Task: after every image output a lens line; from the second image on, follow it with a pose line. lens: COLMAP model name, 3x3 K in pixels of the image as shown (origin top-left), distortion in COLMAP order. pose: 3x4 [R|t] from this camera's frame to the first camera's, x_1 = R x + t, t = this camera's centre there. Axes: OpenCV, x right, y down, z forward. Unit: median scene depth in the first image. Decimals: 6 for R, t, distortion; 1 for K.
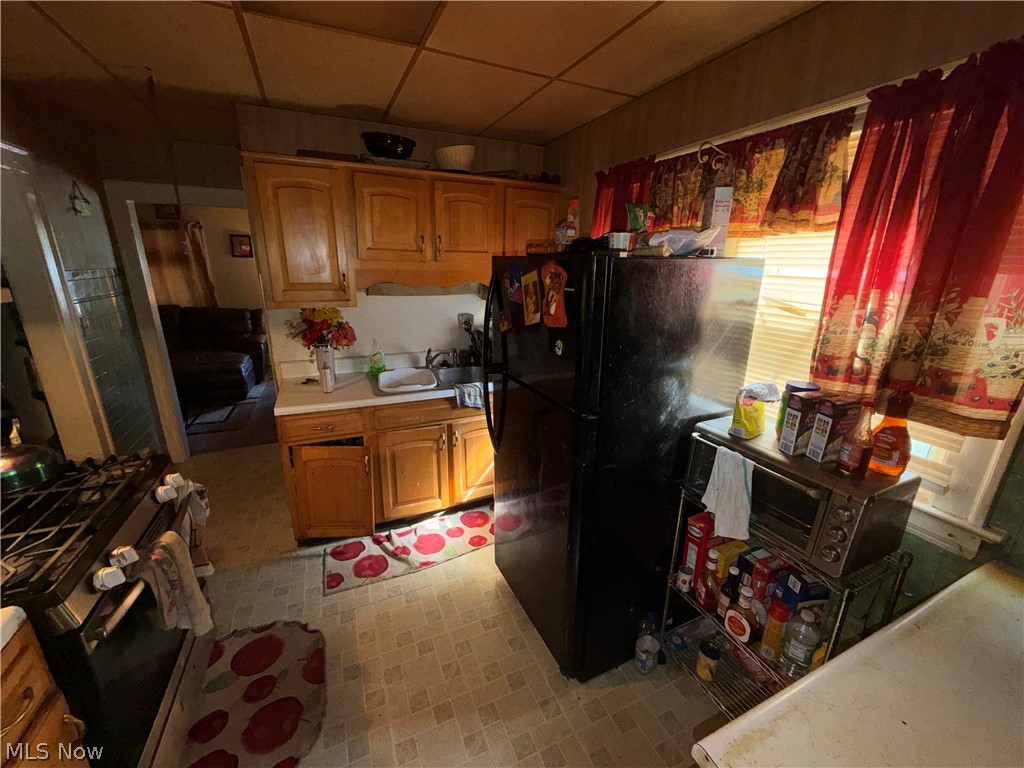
lens RADIAL K [[412.9, 0, 512.0], [0, 412.9, 384.0], [0, 0, 1]] dist [-0.002759, -0.000260]
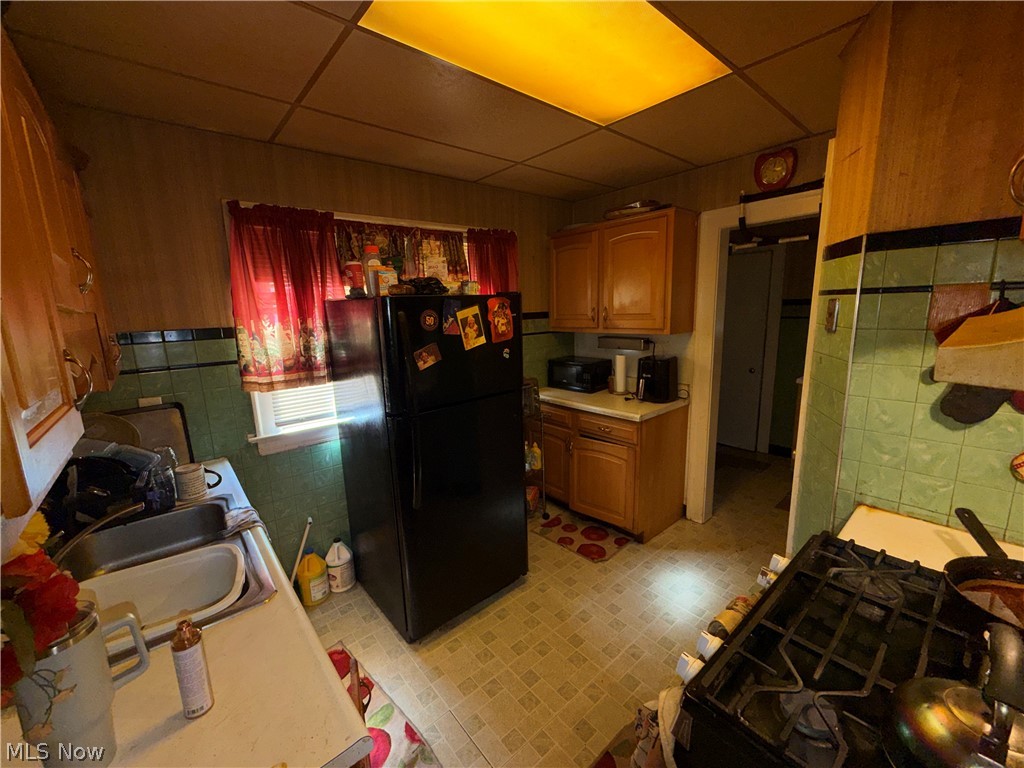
lens RADIAL K [[412.9, 0, 512.0], [0, 412.9, 384.0], [0, 0, 1]] dist [-0.002759, -0.000260]
pose [[-0.279308, -0.188965, 0.941424, -1.212435], [0.302093, 0.913363, 0.272959, -0.355256], [-0.911442, 0.360638, -0.198024, 1.191468]]
